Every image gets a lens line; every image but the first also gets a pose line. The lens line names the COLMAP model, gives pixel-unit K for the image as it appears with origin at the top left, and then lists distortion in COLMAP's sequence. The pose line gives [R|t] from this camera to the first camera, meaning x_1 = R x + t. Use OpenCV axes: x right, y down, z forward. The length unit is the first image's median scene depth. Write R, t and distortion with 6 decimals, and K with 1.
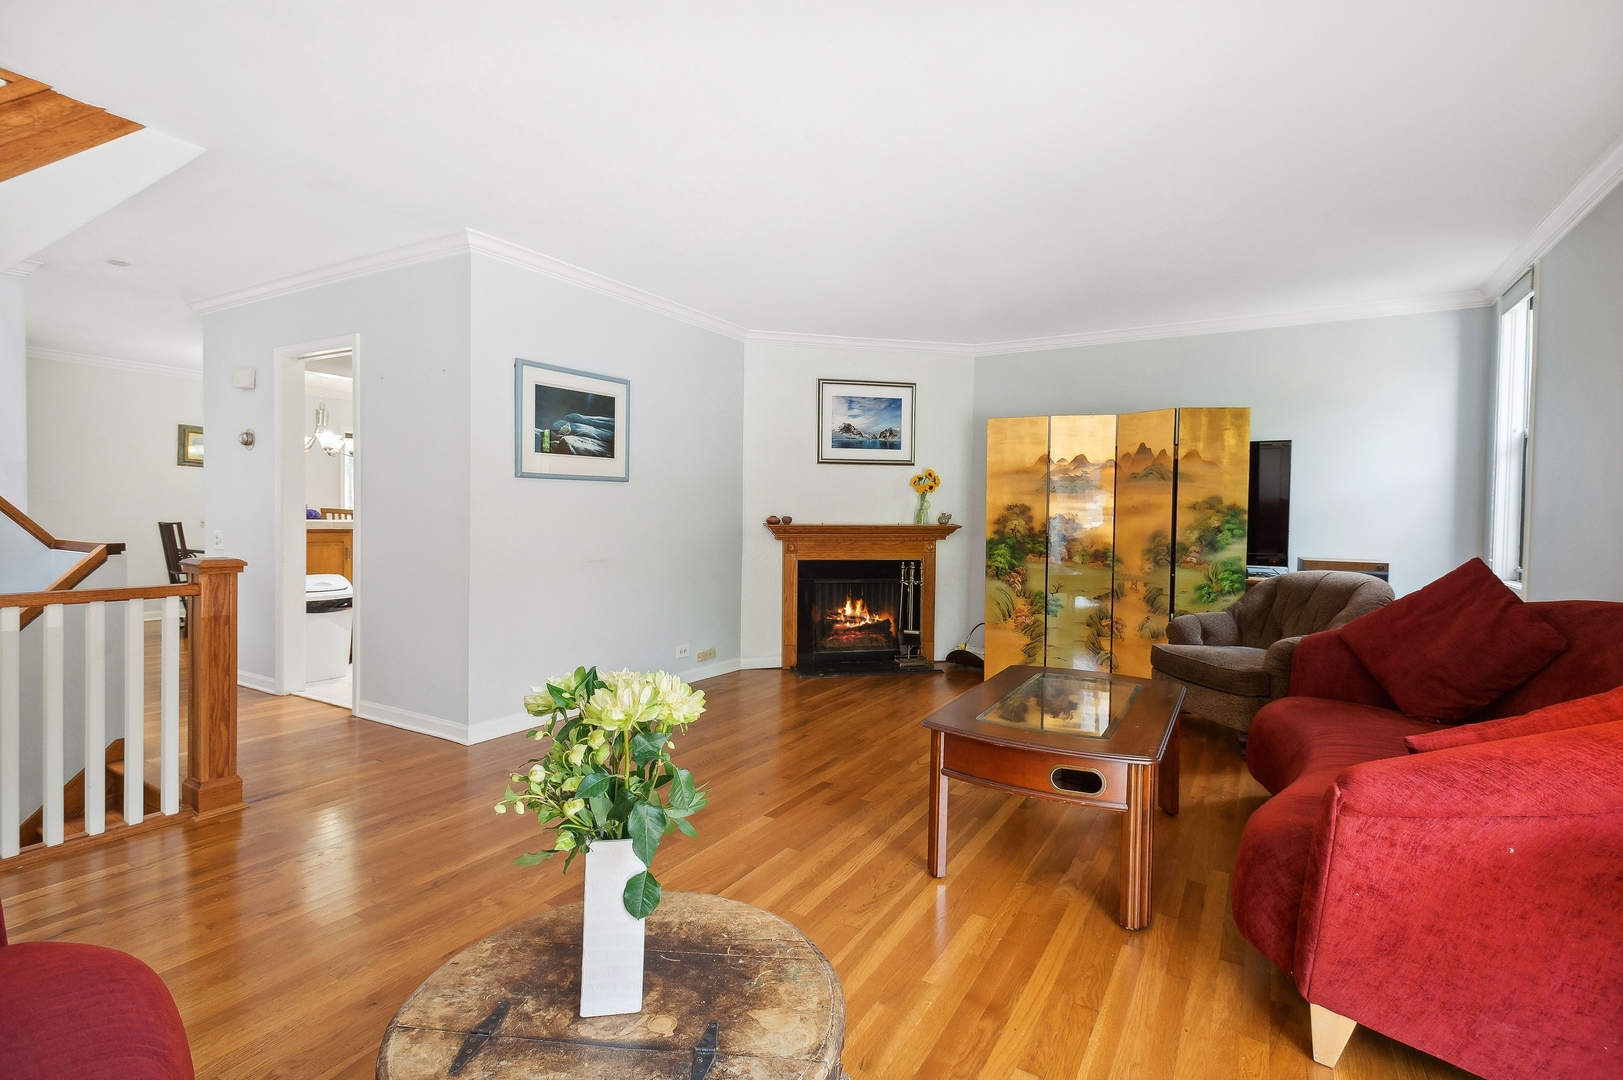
lens RADIAL K [[765.3, 0, 809.4], [0, 765.3, 517.5], [0, 0, 1]] dist [0.000524, 0.000113]
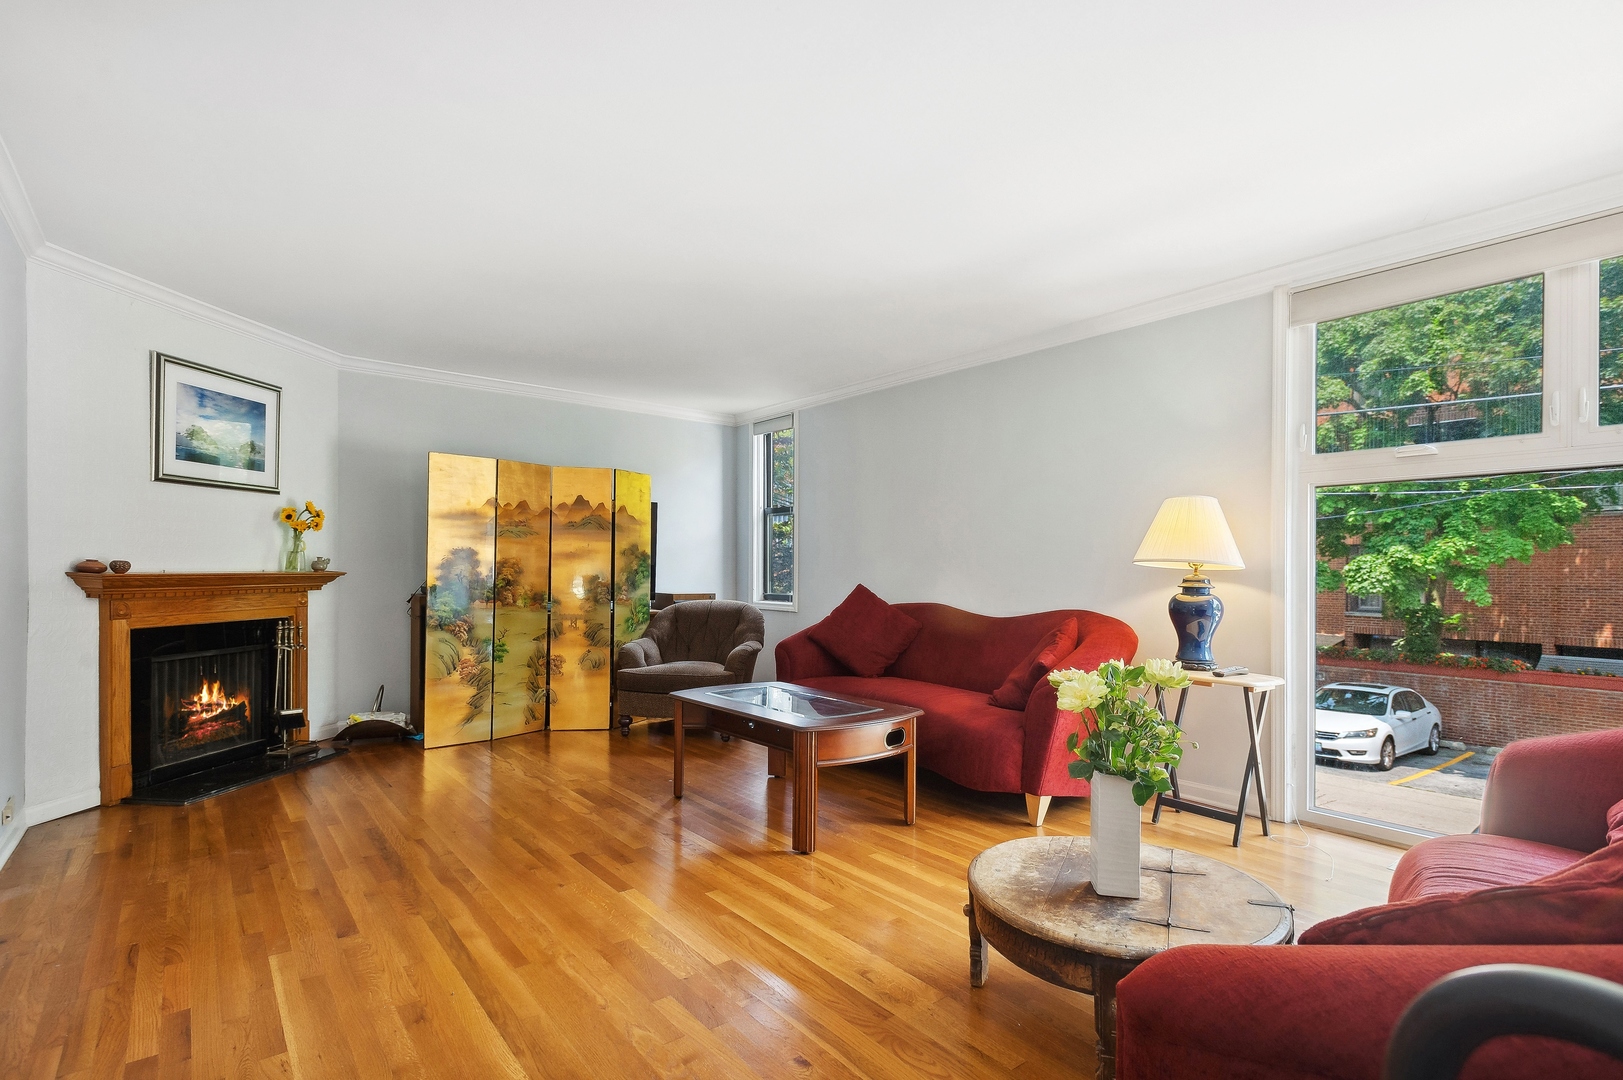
lens RADIAL K [[783.7, 0, 815.0], [0, 783.7, 559.0], [0, 0, 1]] dist [0.001196, 0.000134]
pose [[0.340841, 0.002453, 0.940118, -0.438147], [0.000901, 0.999995, -0.002936, -0.000572], [-0.940120, 0.001847, 0.340838, 0.240797]]
